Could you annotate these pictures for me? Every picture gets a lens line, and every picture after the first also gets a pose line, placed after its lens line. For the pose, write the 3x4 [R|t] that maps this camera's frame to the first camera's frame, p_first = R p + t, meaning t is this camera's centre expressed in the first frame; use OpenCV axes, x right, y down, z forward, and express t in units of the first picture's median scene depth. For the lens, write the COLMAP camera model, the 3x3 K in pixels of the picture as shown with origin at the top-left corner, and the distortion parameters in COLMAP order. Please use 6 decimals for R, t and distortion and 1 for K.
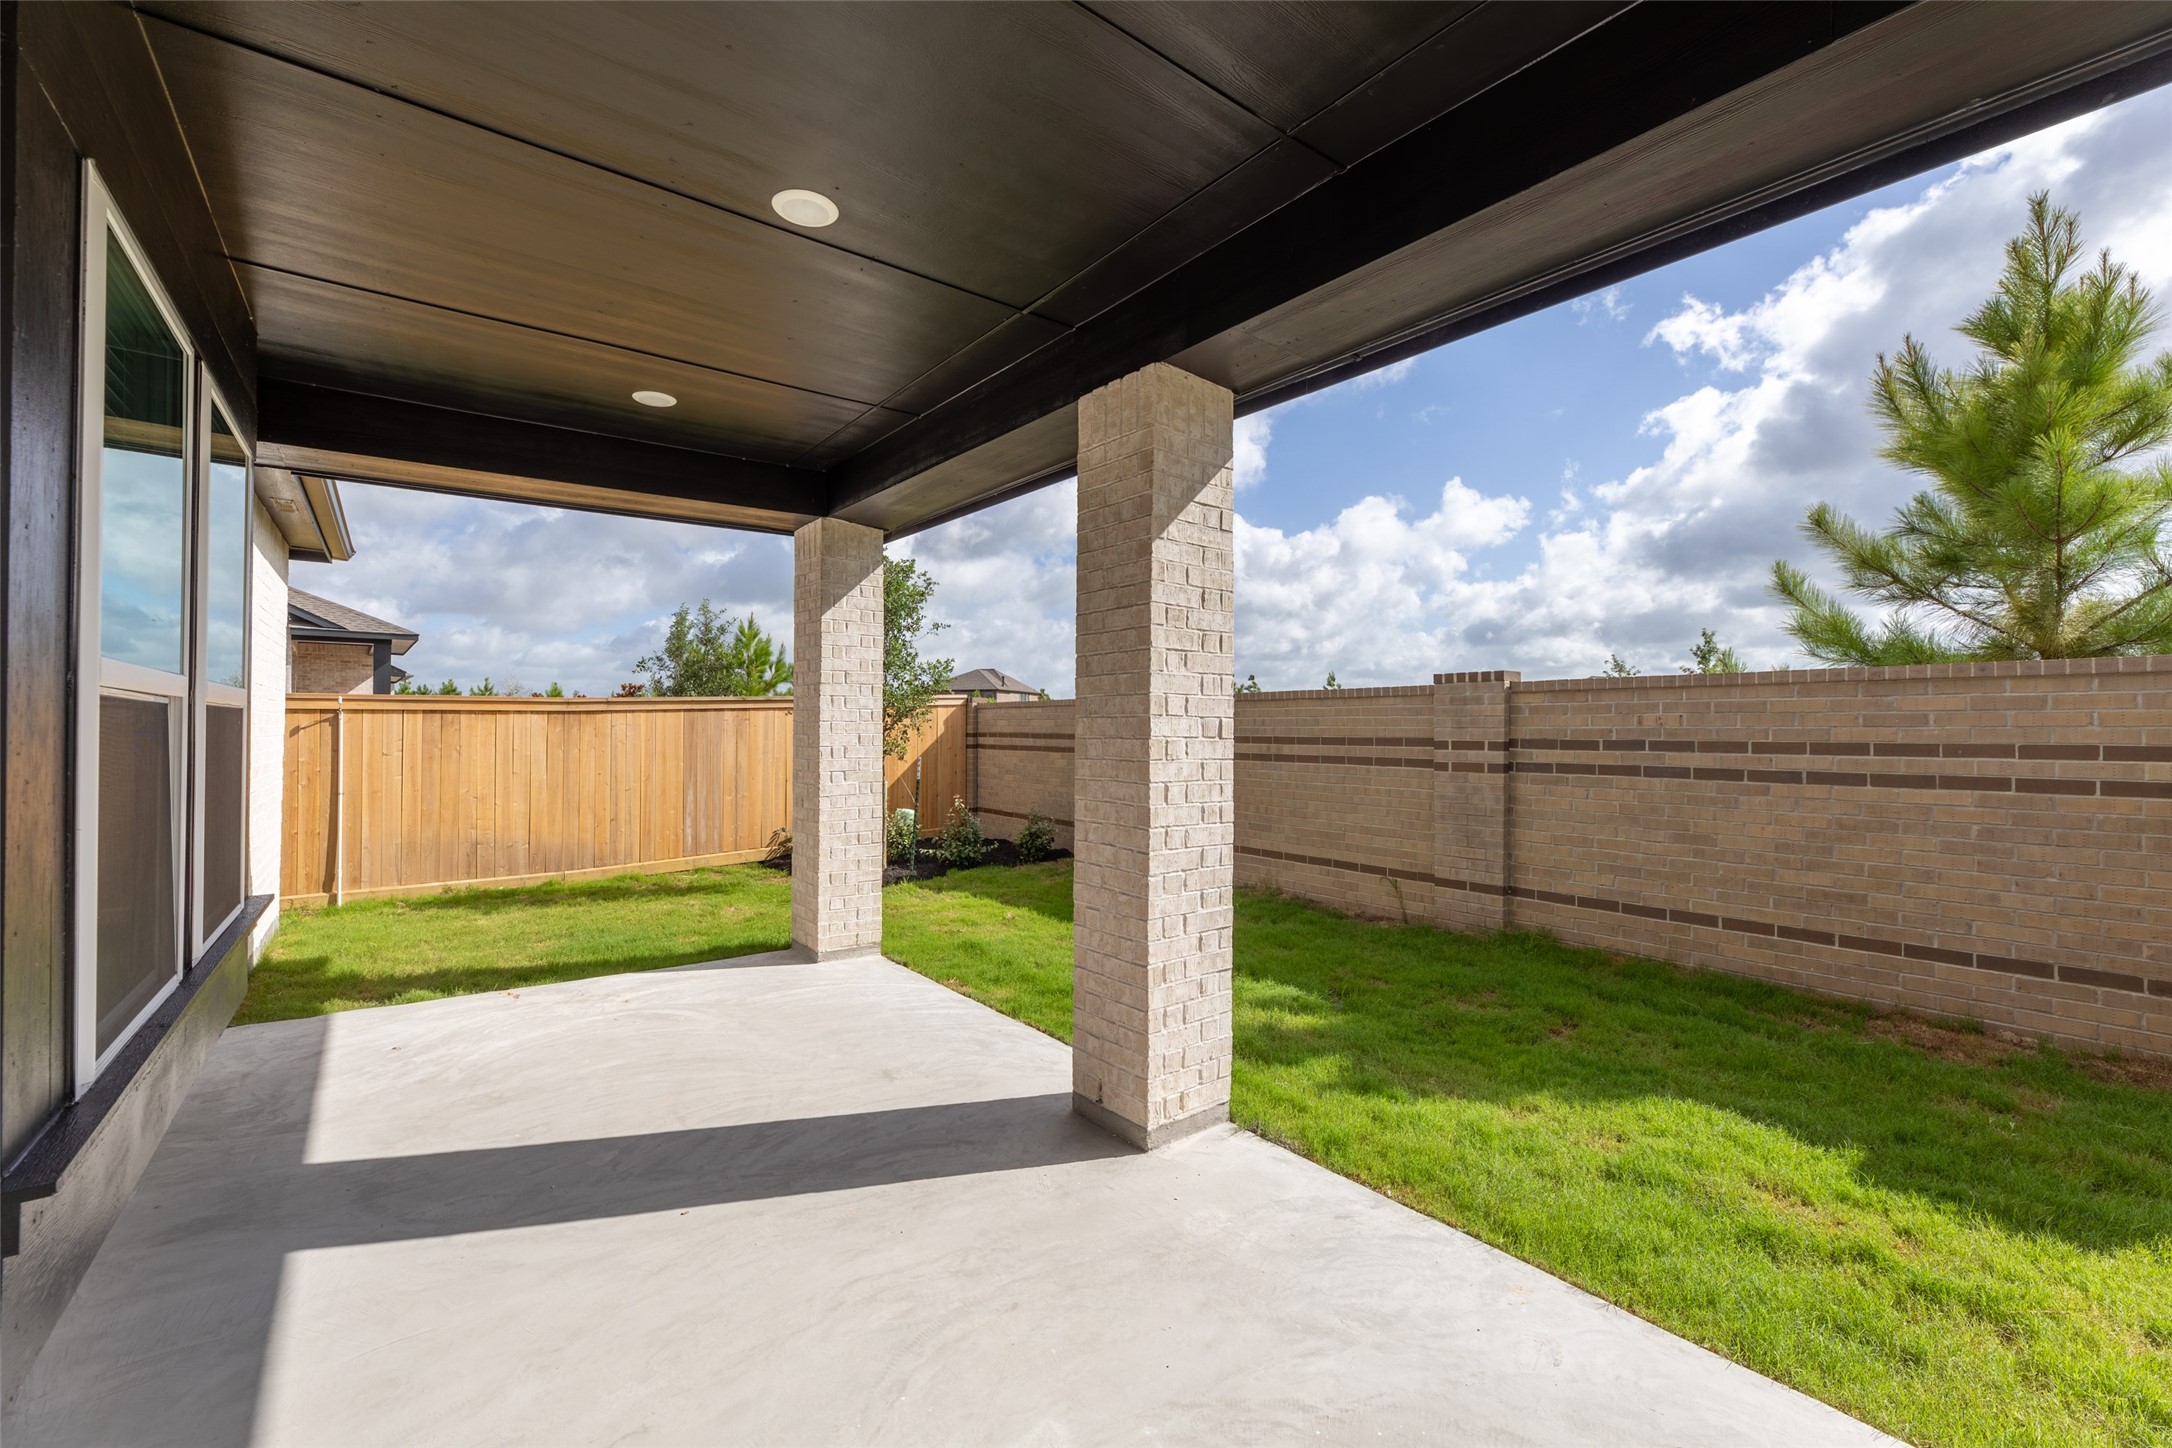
lens RADIAL K [[878.9, 0, 1075.9], [0, 878.9, 725.2], [0, 0, 1]] dist [-0.002029, 0.000431]
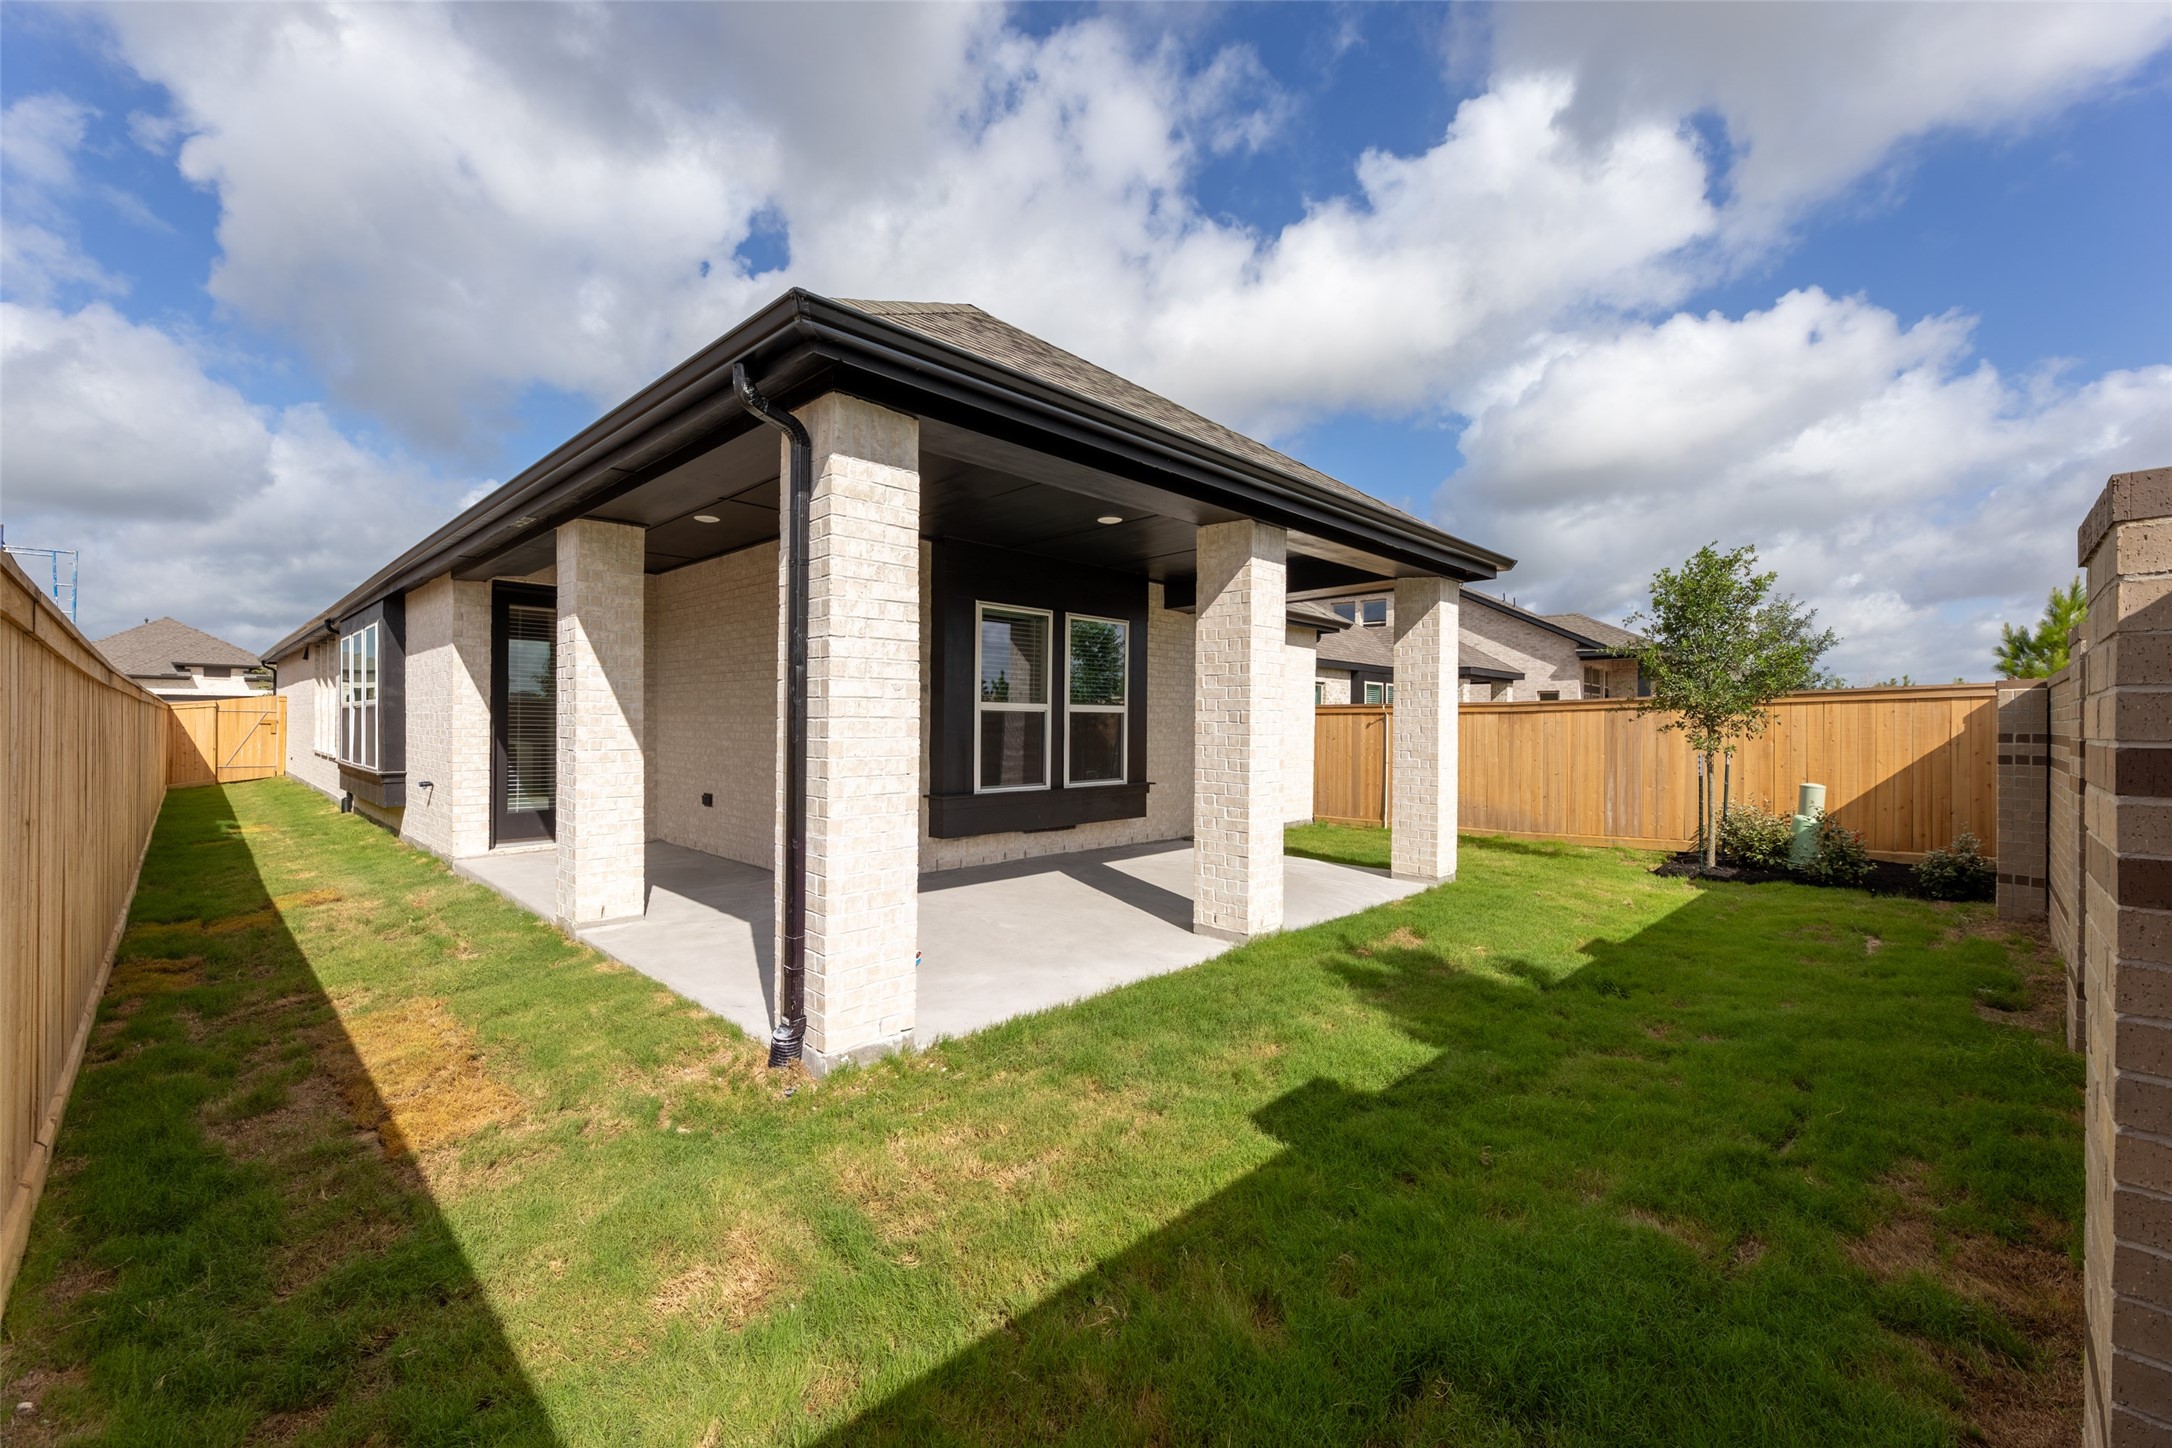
lens RADIAL K [[878.9, 0, 1075.9], [0, 878.9, 725.2], [0, 0, 1]] dist [-0.002029, 0.000431]
pose [[0.145938, 0.001333, -0.989293, 0.626731], [-0.005291, 0.999986, 0.000567, 0.006924], [0.989280, 0.005151, 0.145943, 0.144332]]
